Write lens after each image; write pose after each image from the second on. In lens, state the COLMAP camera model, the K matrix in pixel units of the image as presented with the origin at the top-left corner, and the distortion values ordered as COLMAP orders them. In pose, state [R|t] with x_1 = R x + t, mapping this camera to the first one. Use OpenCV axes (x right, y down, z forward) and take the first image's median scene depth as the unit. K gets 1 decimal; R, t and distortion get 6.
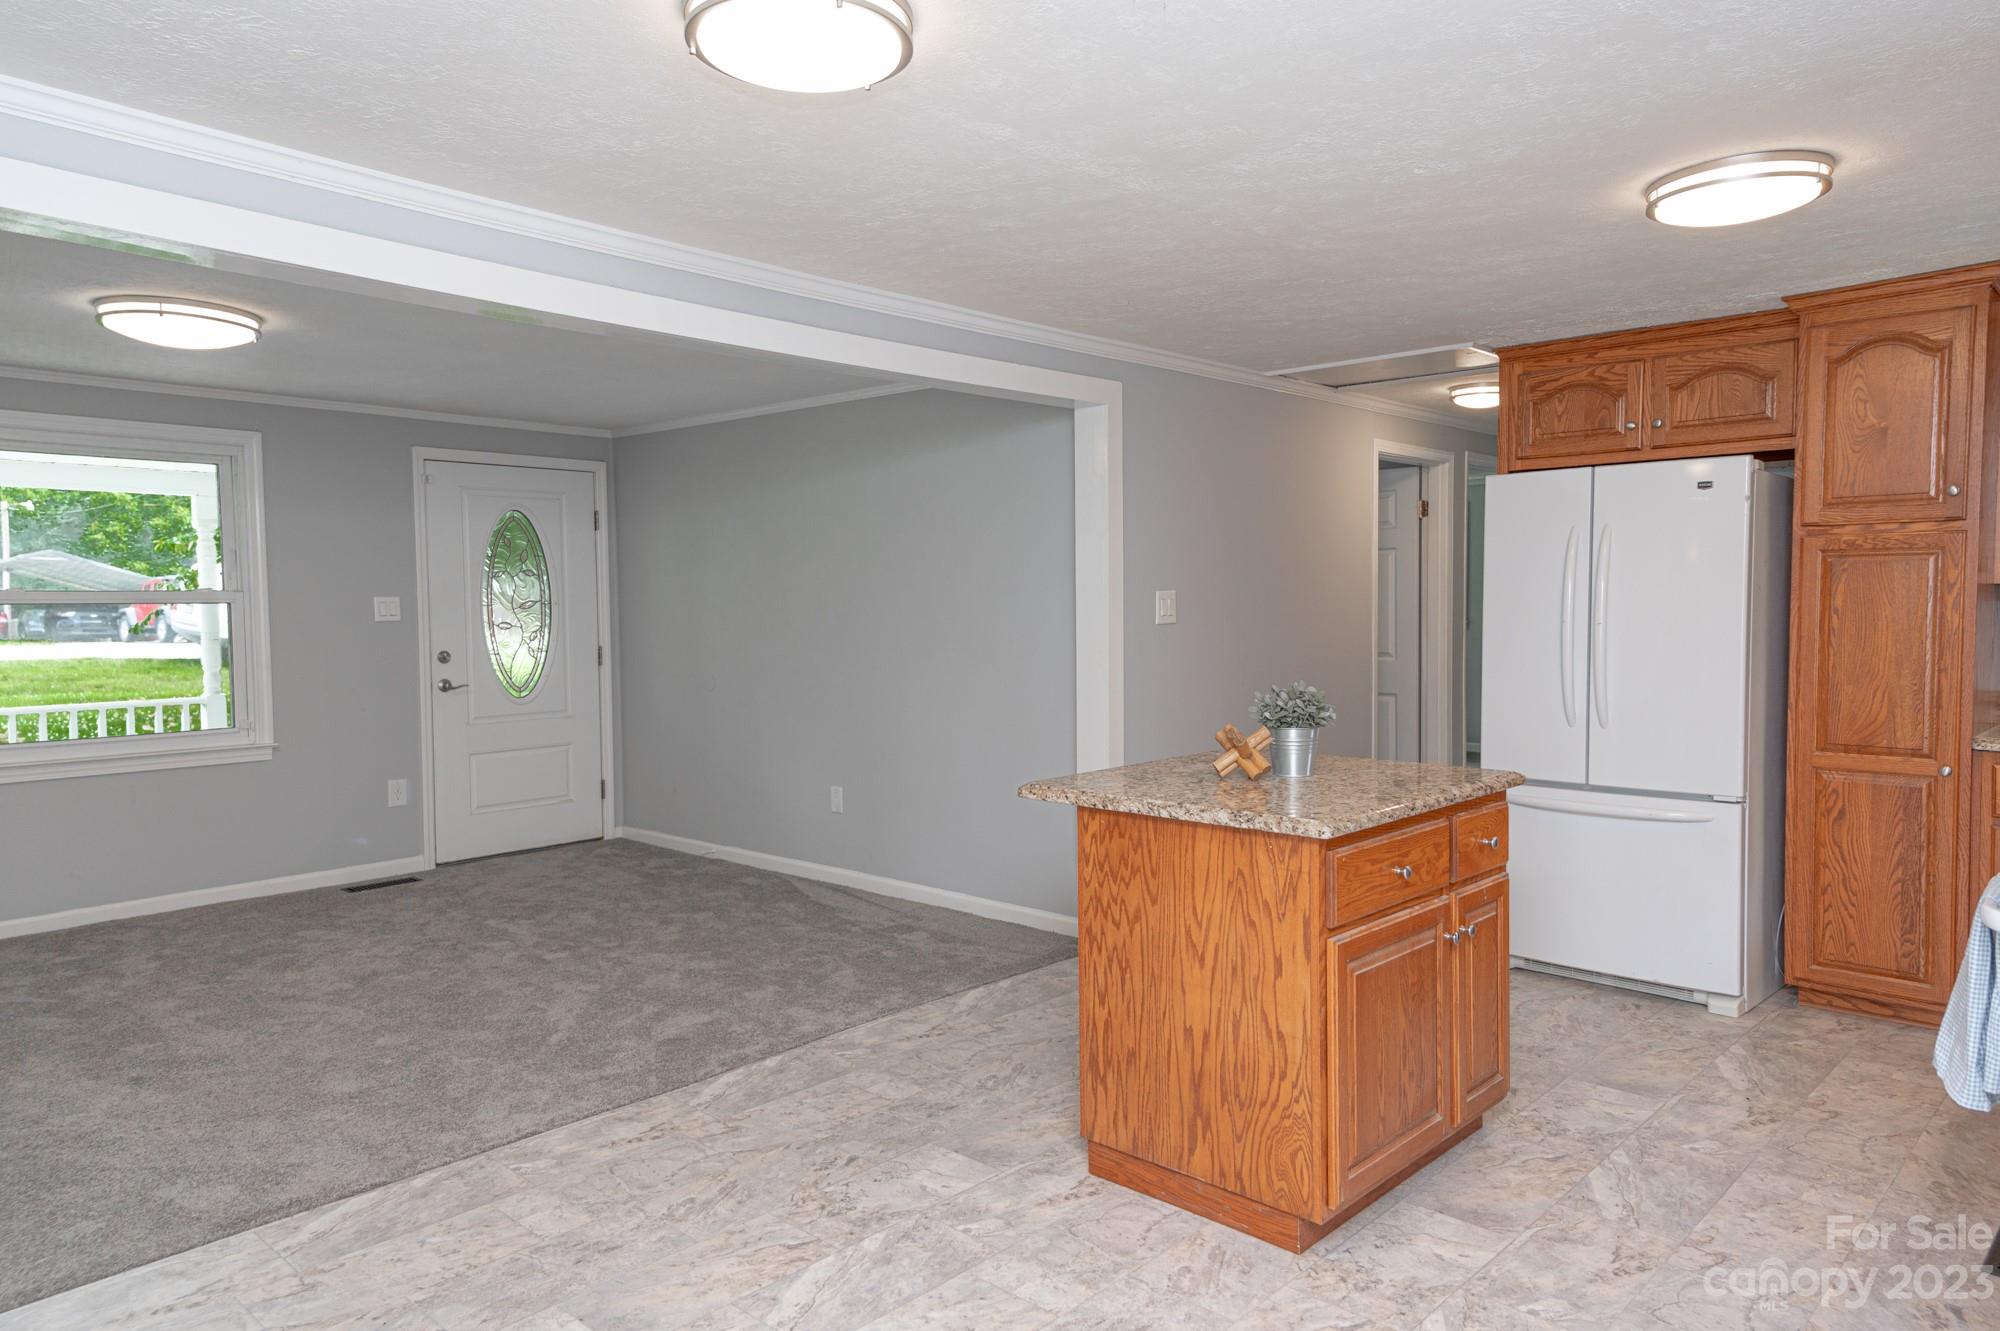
lens RADIAL K [[1330.6, 0, 980.3], [0, 1330.6, 667.9], [0, 0, 1]] dist [0.064975, -0.007994]
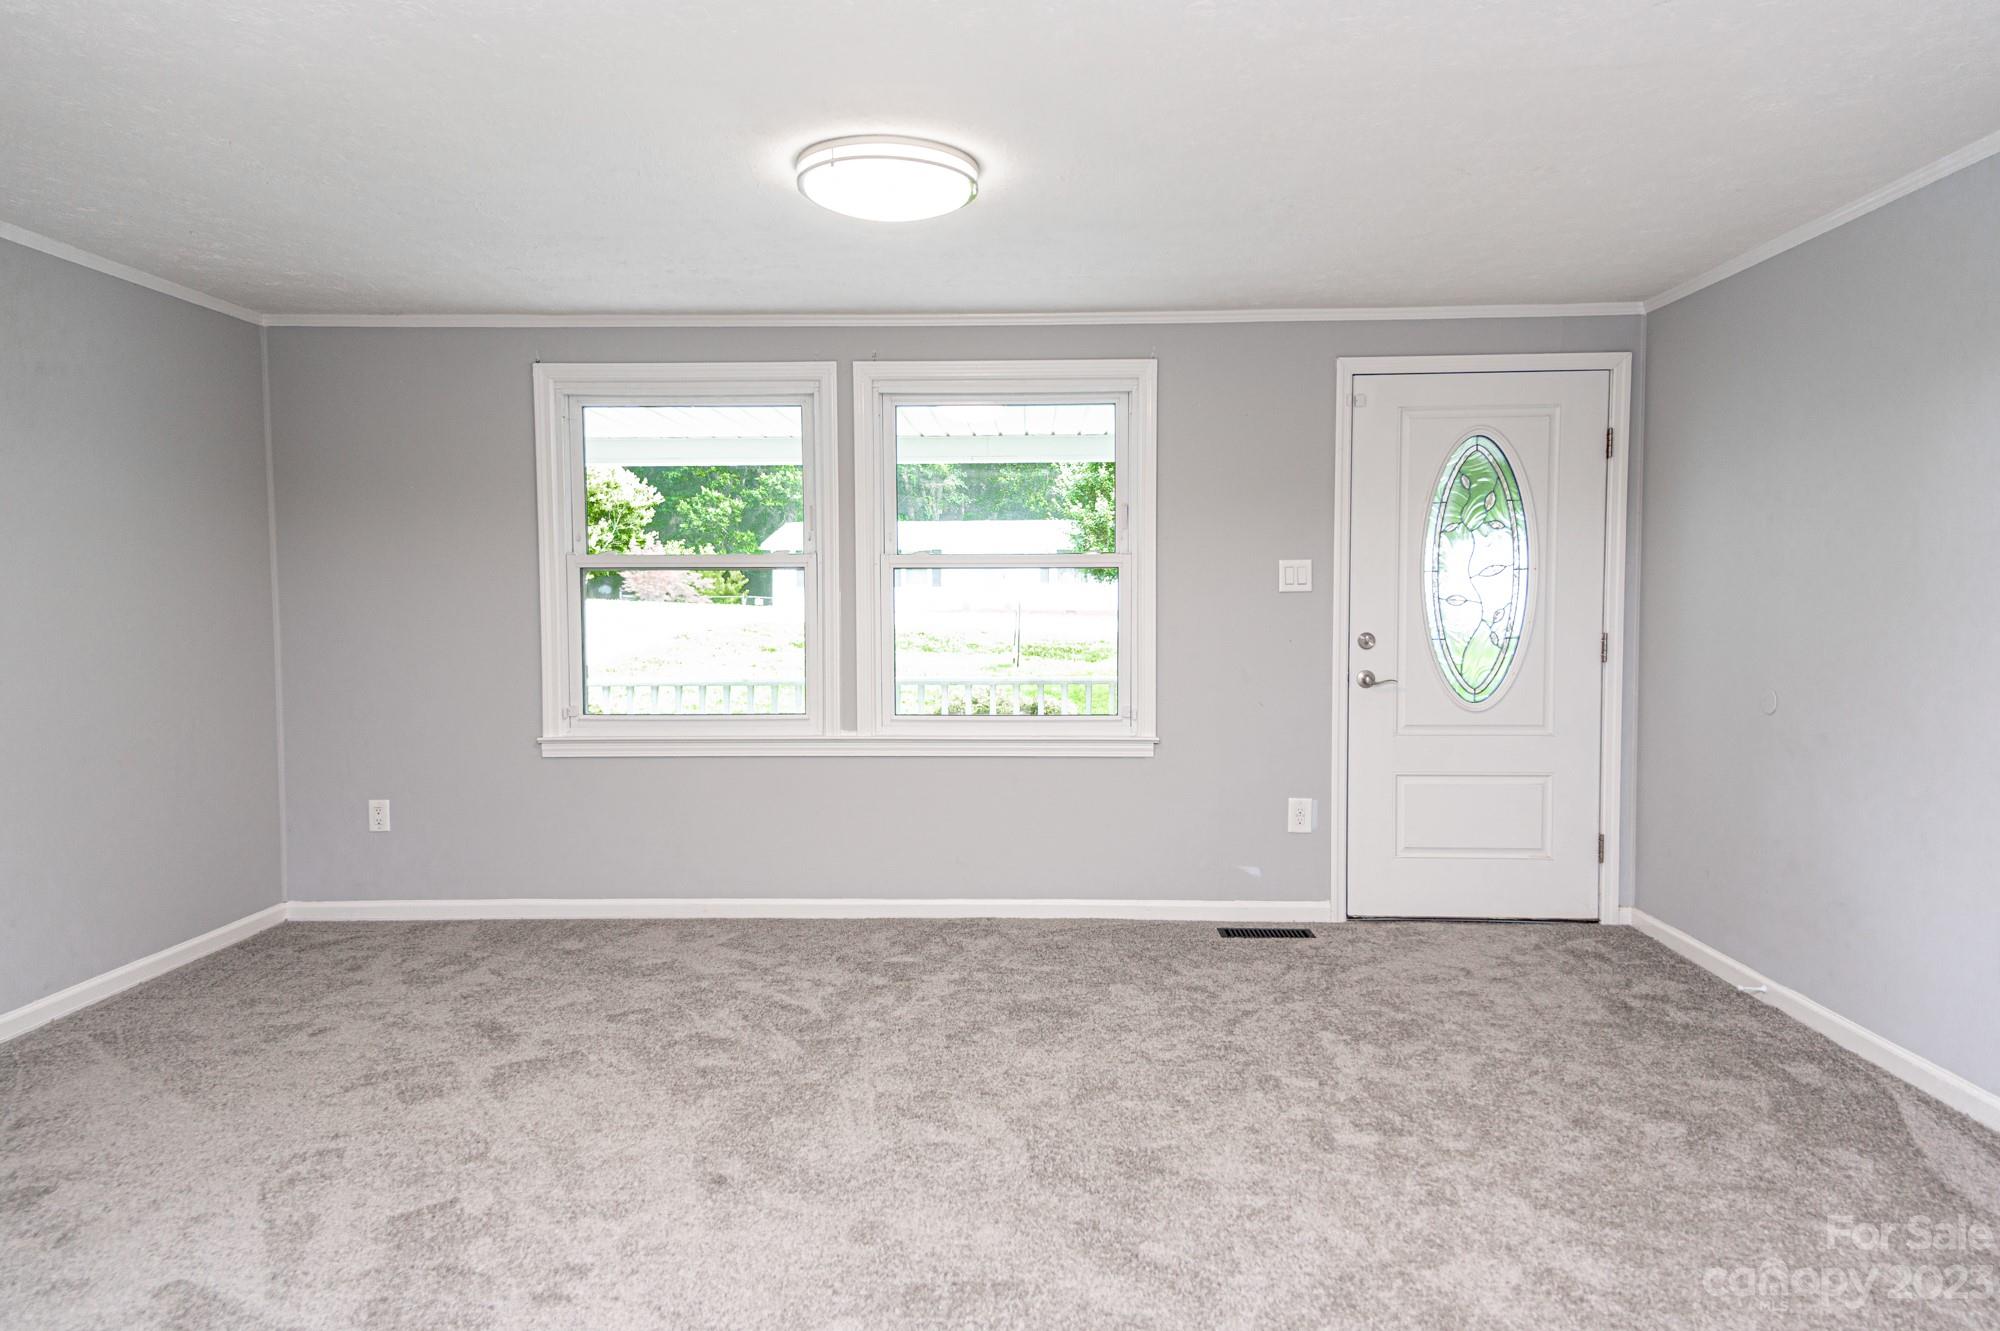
lens RADIAL K [[1330.6, 0, 969.0], [0, 1330.6, 666.6], [0, 0, 1]] dist [0.064975, -0.007994]
pose [[0.663960, 0.048749, -0.746177, 0.007116], [-0.043315, 0.998704, 0.026705, -0.004263], [0.746512, 0.014590, 0.665212, 0.349314]]
